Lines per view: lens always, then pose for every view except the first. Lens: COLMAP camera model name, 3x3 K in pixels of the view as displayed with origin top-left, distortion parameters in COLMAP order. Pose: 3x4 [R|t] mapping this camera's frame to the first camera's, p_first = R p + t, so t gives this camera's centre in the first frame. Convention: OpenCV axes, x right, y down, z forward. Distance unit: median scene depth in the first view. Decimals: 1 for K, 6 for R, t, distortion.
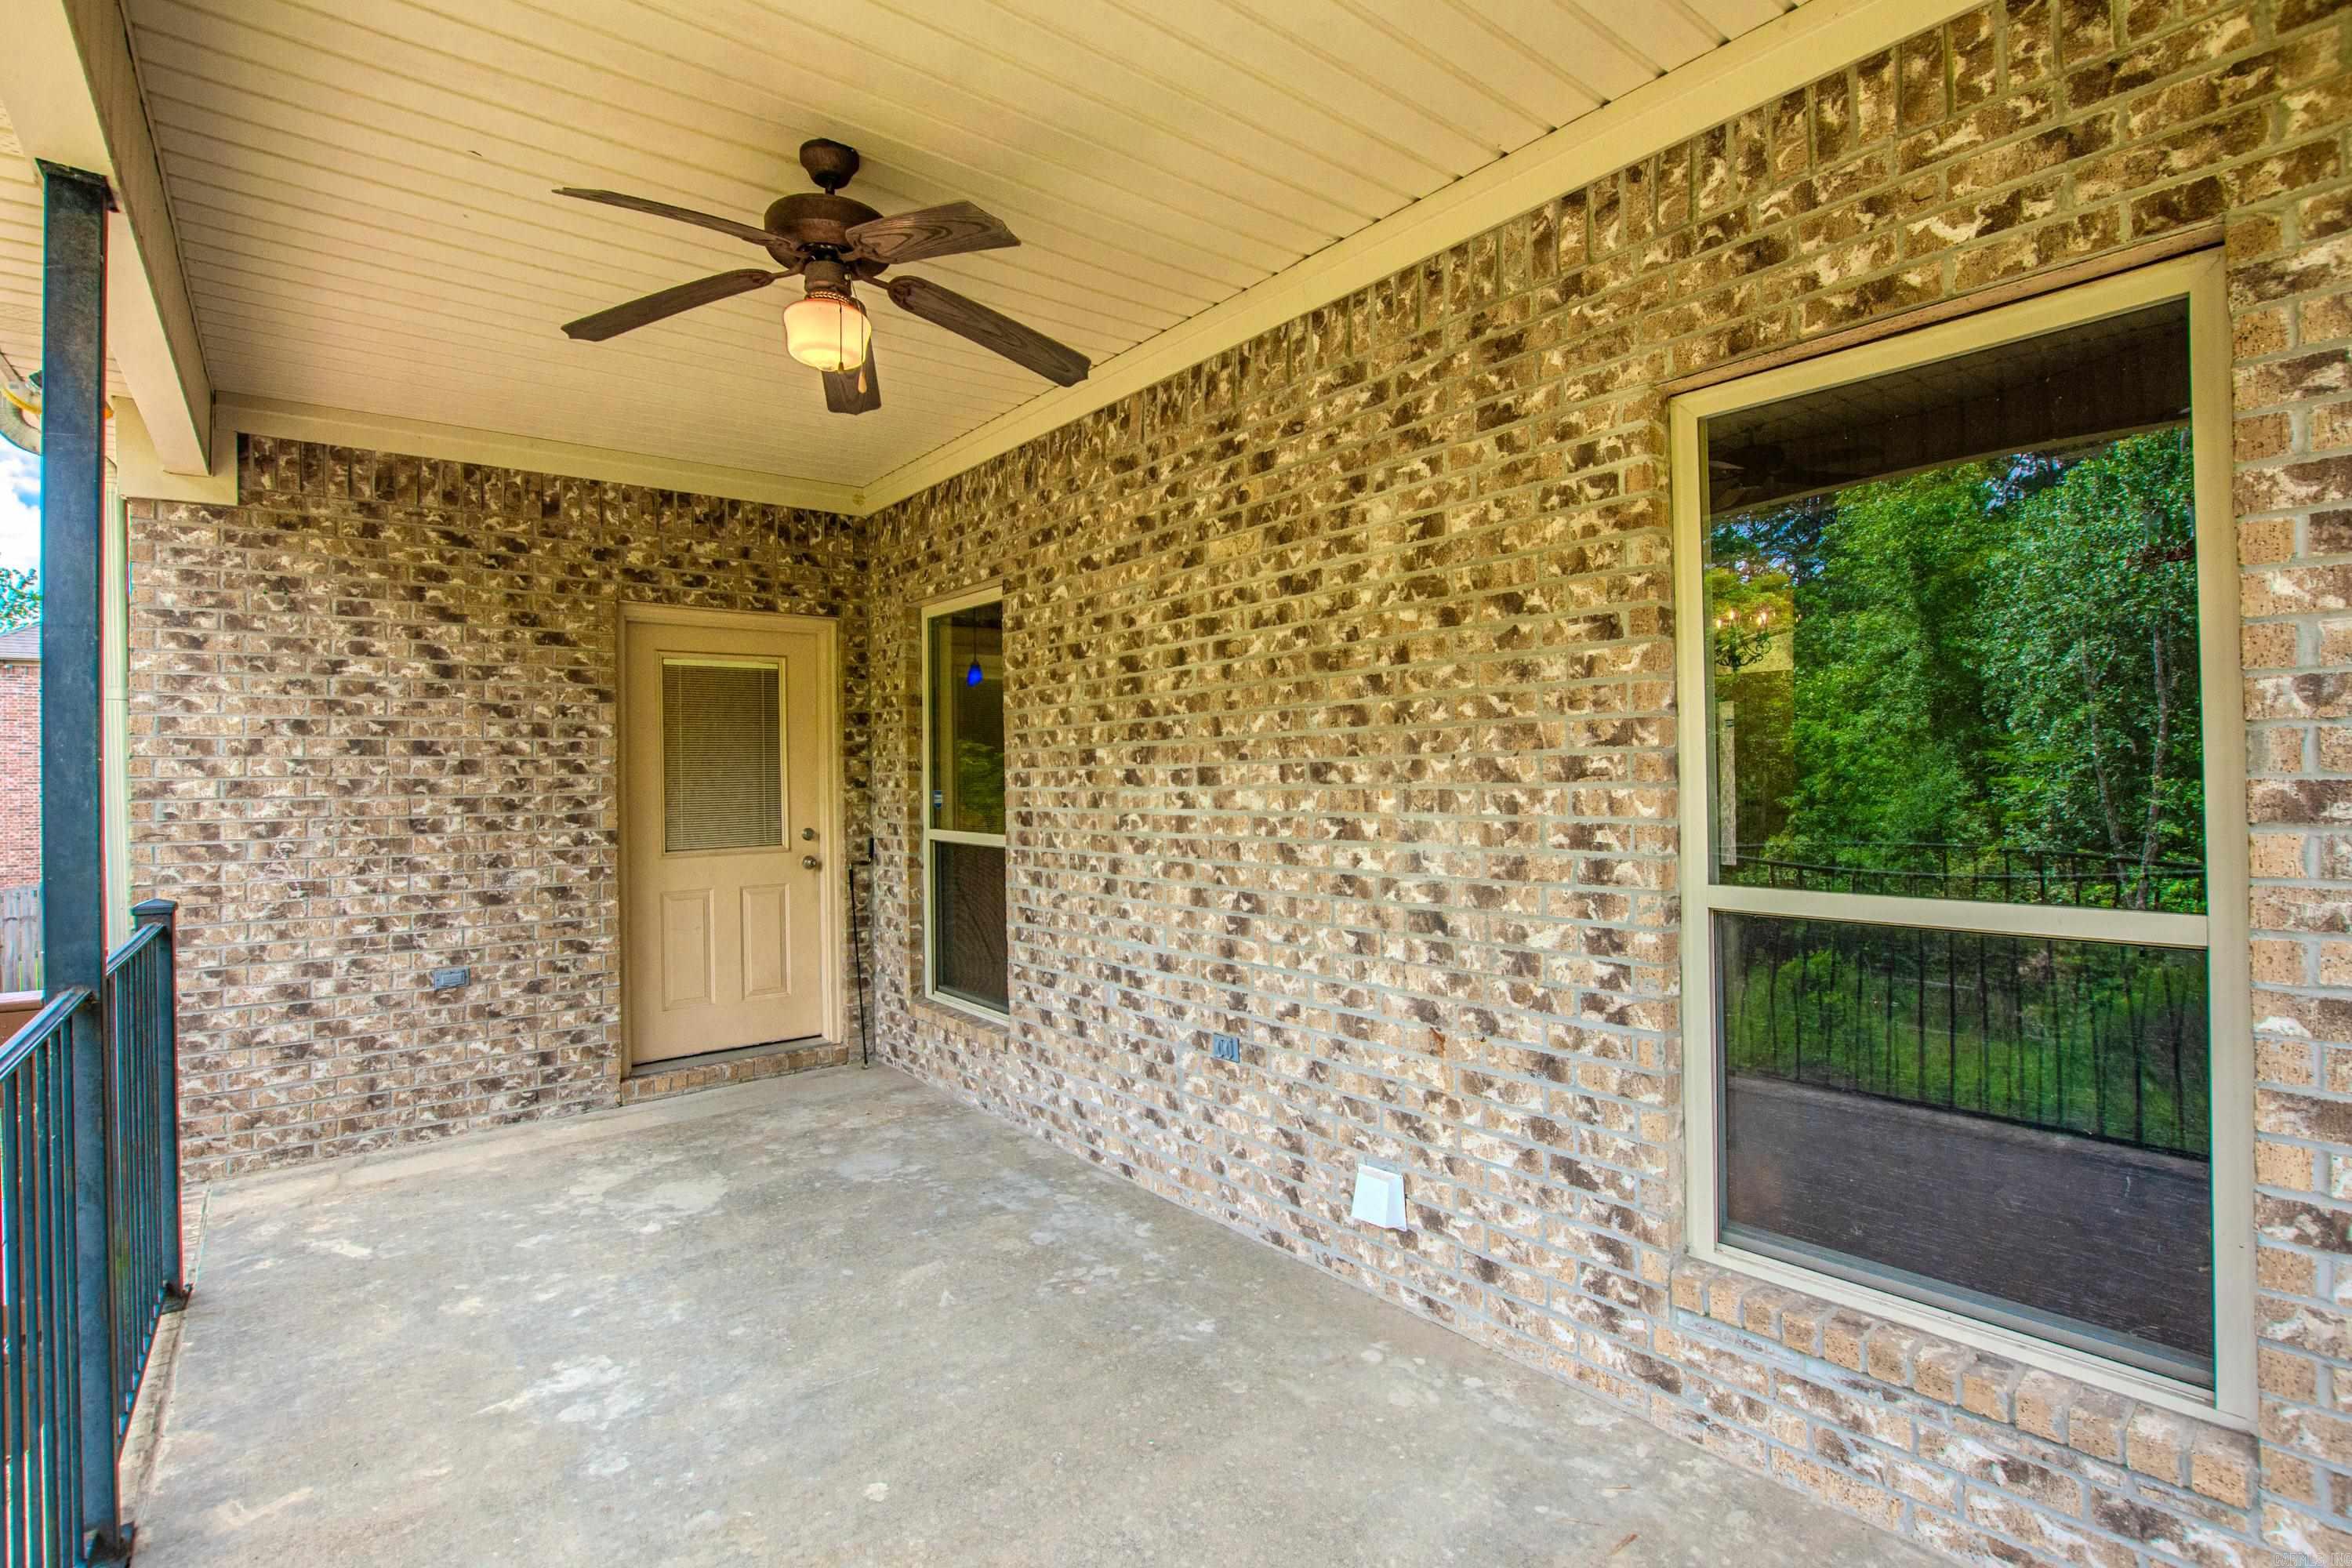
lens RADIAL K [[1060.6, 0, 1186.4], [0, 1060.6, 772.1], [0, 0, 1]] dist [-0.013909, 0.000033]
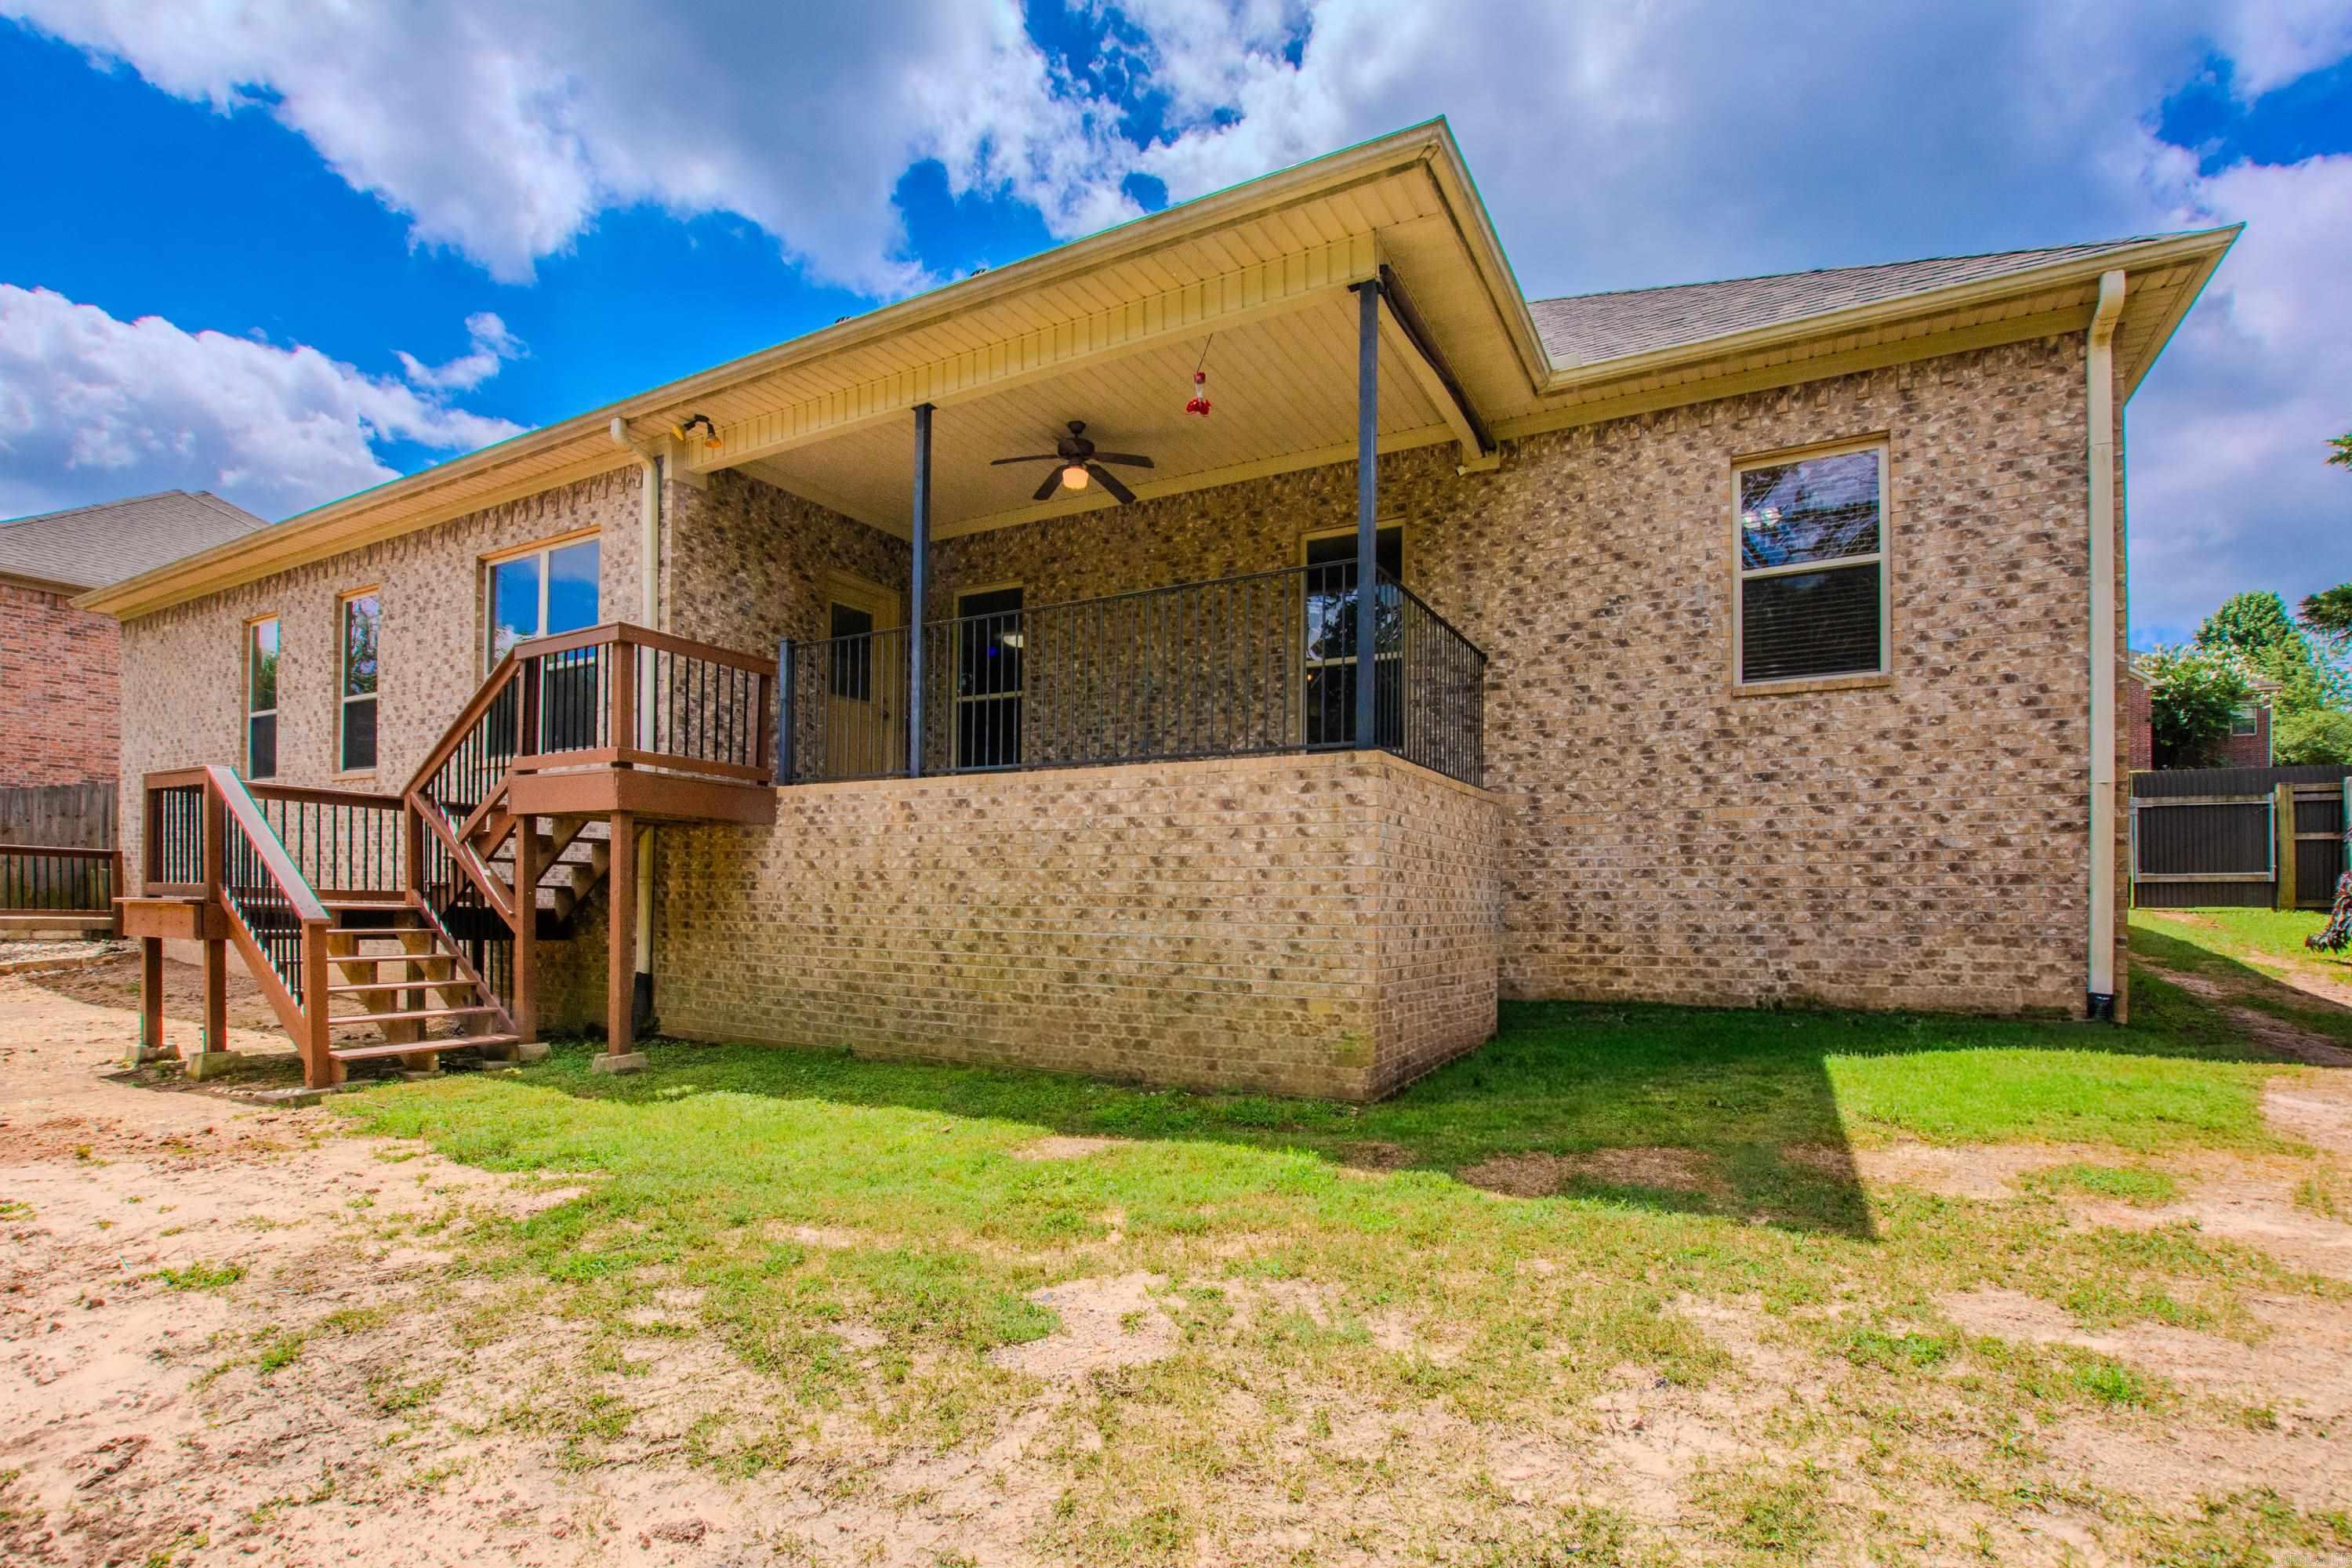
lens RADIAL K [[1060.6, 0, 1128.7], [0, 1060.6, 893.6], [0, 0, 1]] dist [-0.013909, 0.000033]
pose [[0.936992, 0.035287, 0.347565, -0.984358], [-0.031039, 0.999360, -0.017785, 0.721112], [-0.347970, 0.005876, 0.937487, -1.652553]]
